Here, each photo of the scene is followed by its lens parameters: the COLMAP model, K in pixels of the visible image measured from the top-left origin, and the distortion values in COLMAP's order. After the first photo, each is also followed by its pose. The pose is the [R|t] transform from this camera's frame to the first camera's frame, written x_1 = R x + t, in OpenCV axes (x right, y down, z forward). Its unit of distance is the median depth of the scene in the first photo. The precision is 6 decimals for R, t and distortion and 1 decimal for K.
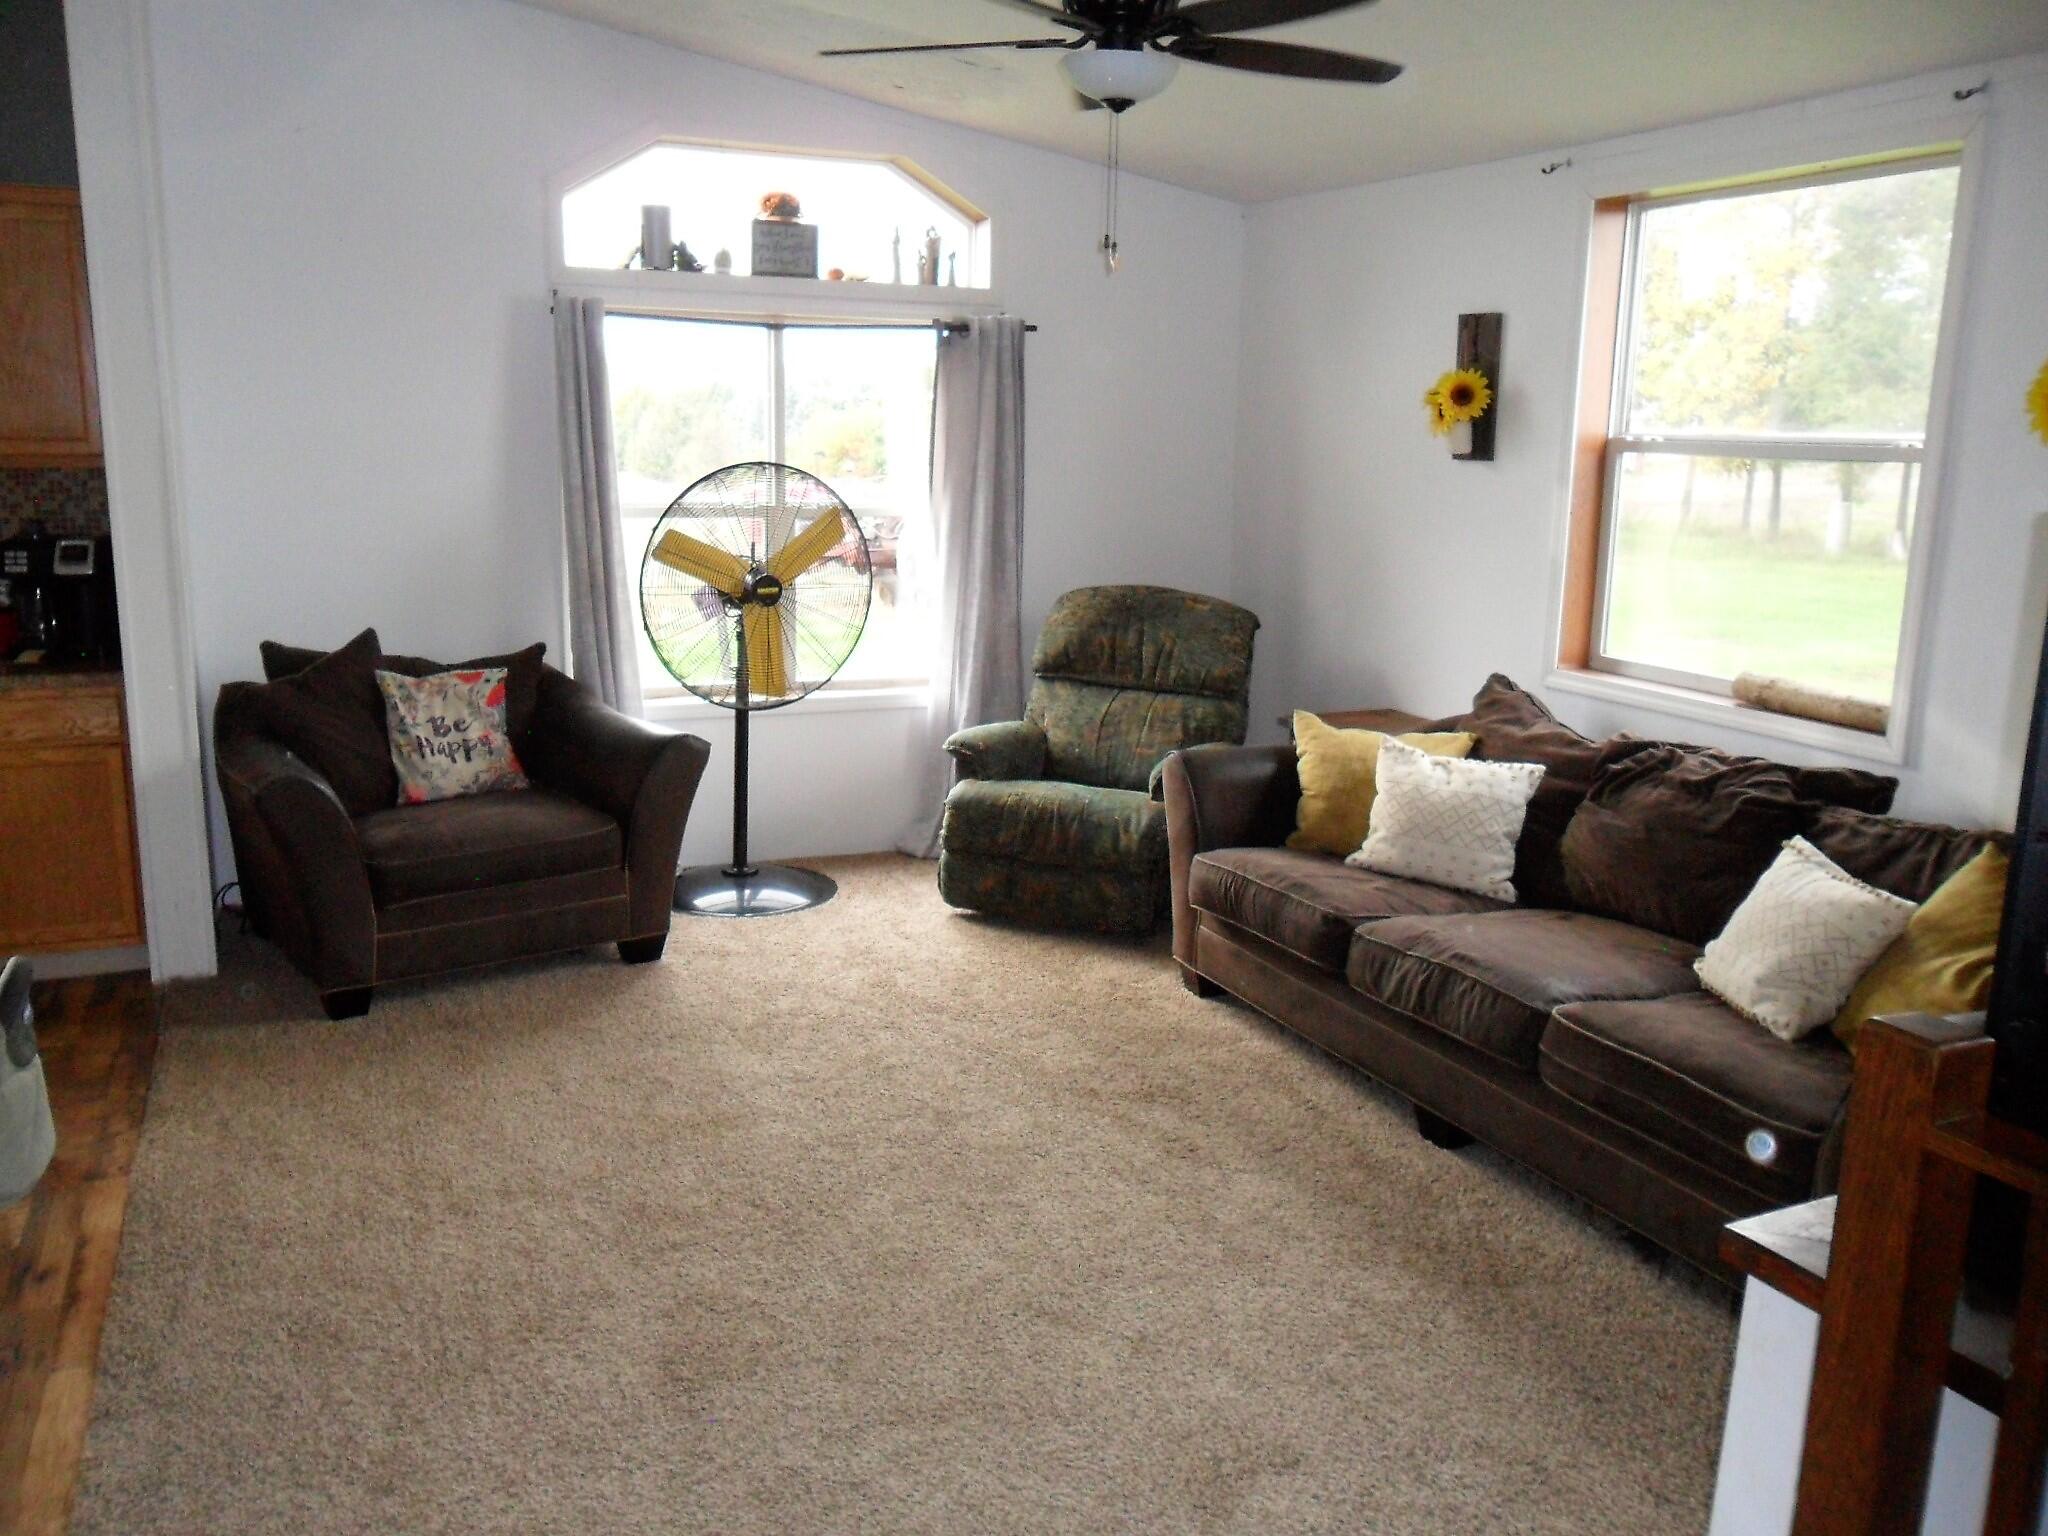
lens RADIAL K [[1661.0, 0, 1019.8], [0, 1661.0, 748.6], [0, 0, 1]] dist [-0.036446, 0.035369]
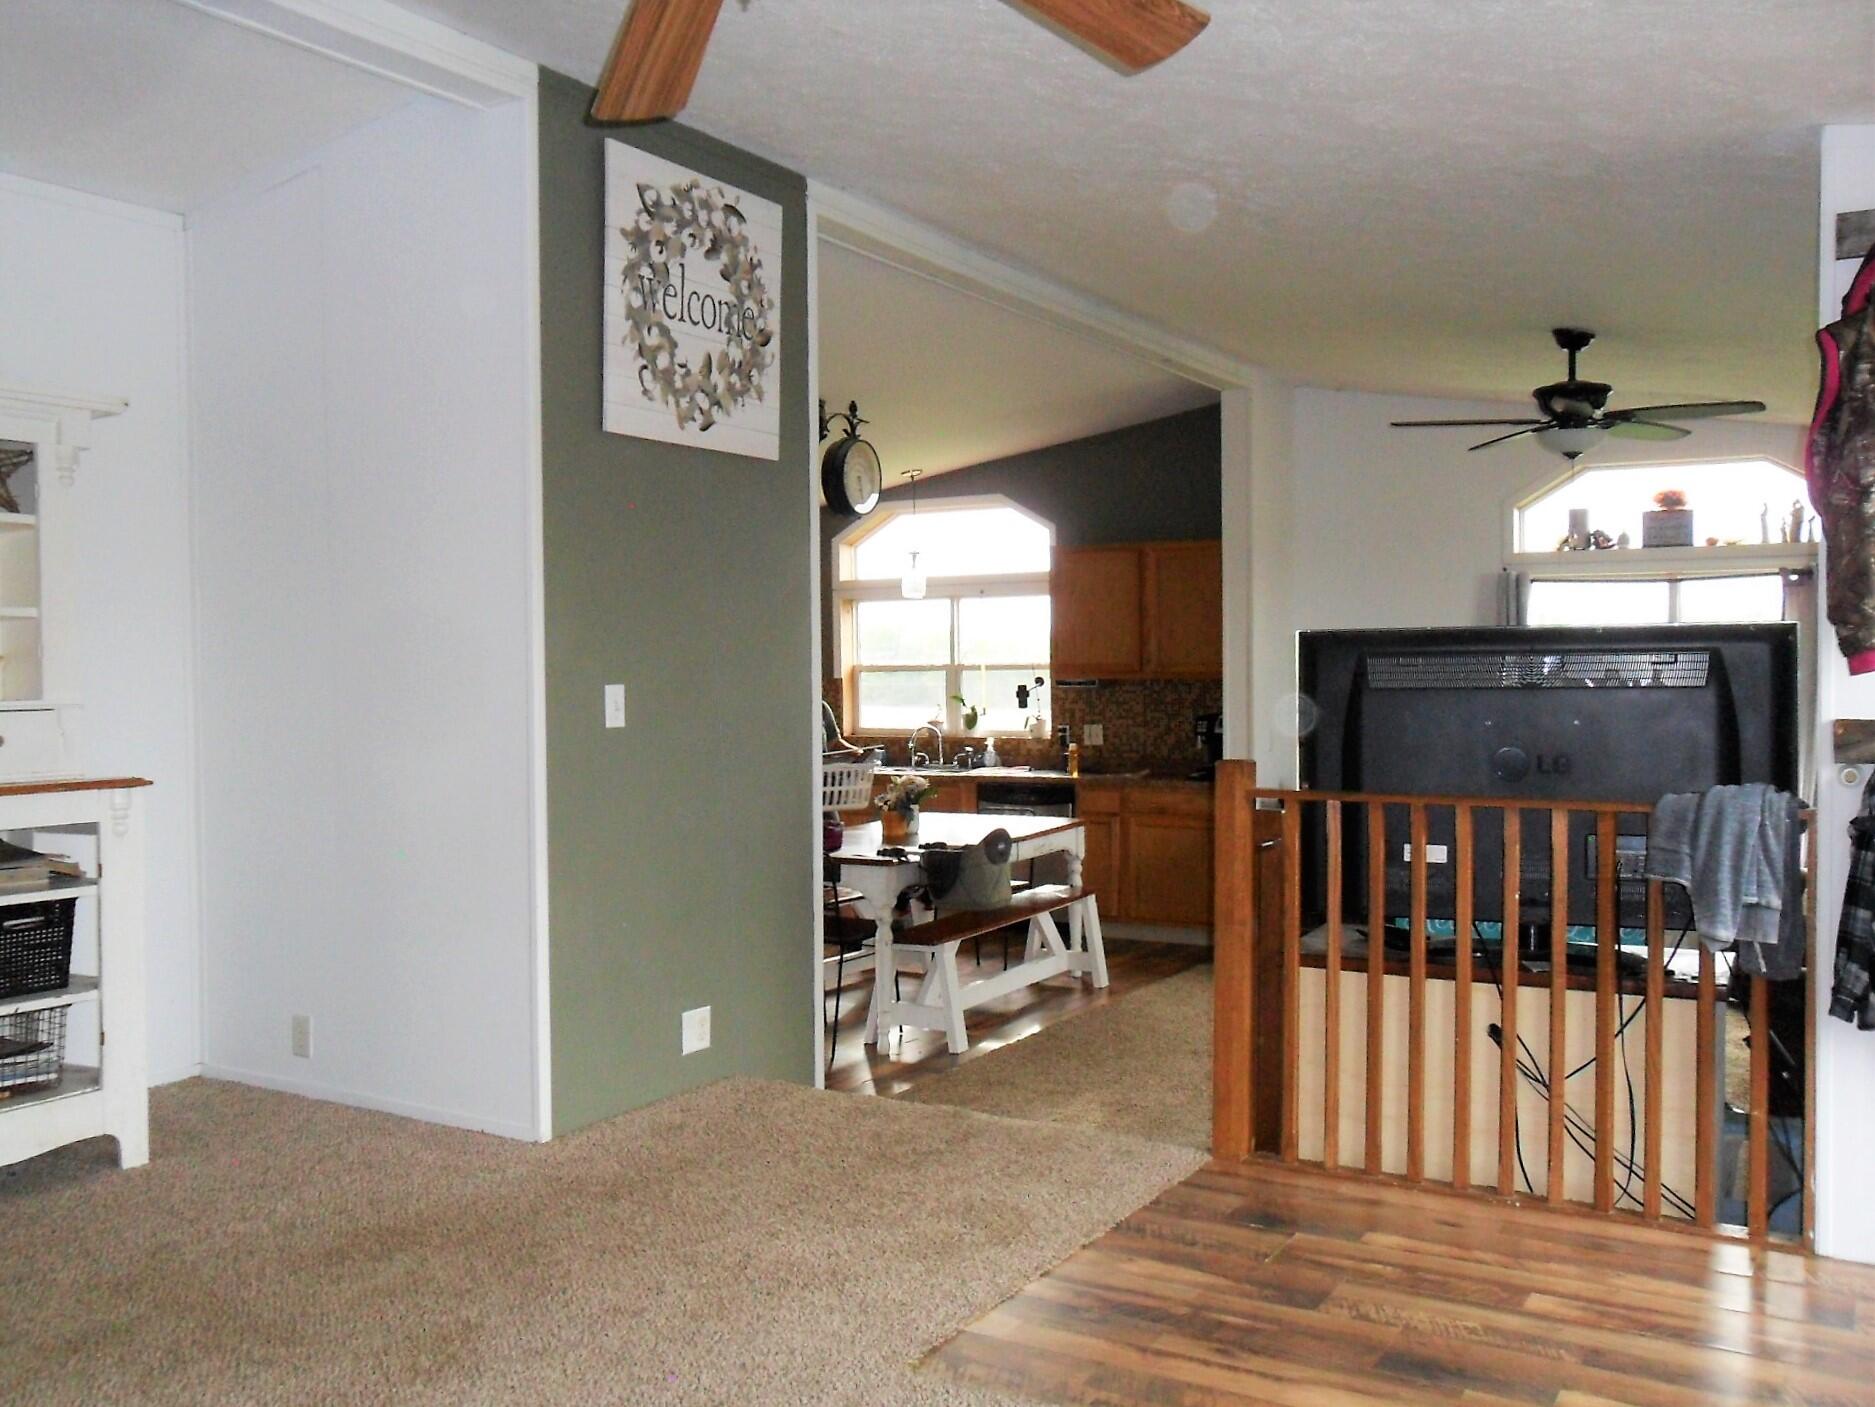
lens RADIAL K [[1664.0, 0, 929.9], [0, 1664.0, 694.2], [0, 0, 1]] dist [-0.009185, 0.000218]
pose [[0.576102, -0.009009, -0.817328, 0.806255], [-0.145264, 0.982893, -0.113224, 0.117573], [0.804366, 0.183957, 0.564938, -0.372069]]
